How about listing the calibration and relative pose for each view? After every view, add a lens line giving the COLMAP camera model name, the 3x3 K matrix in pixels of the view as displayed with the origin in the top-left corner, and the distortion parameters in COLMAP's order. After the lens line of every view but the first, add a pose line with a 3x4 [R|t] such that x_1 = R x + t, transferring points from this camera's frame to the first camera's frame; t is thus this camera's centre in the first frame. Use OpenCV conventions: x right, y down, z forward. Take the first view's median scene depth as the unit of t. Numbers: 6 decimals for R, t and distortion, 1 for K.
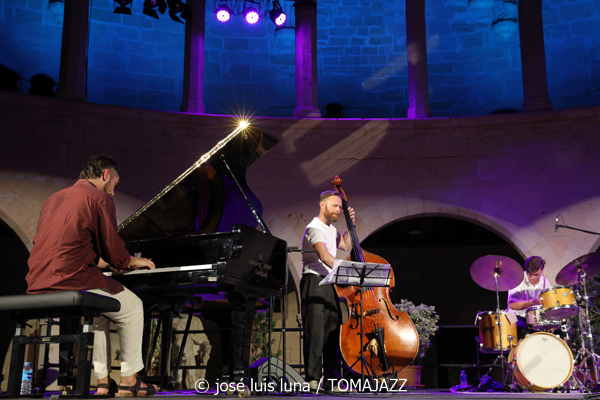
lens RADIAL K [[736.5, 0, 309.9], [0, 736.5, 211.4], [0, 0, 1]] dist [0.041459, 0.033506]
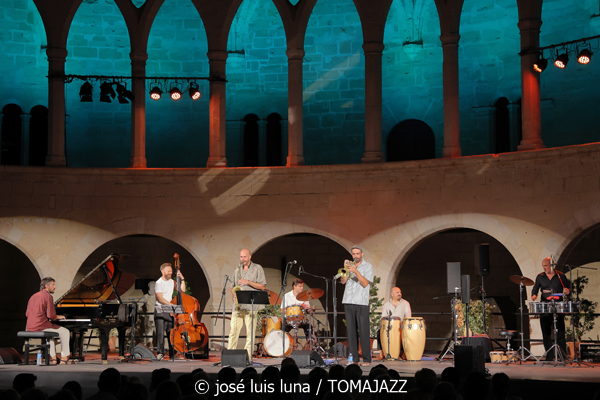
lens RADIAL K [[1150.0, 0, 300.0], [0, 1150.0, 200.0], [0, 0, 1]] dist [0.206620, -0.027838]
pose [[0.988151, -0.012745, -0.152954, 0.507685], [0.032766, 0.991091, 0.129097, -0.350276], [0.149946, -0.132579, 0.979765, -1.200817]]
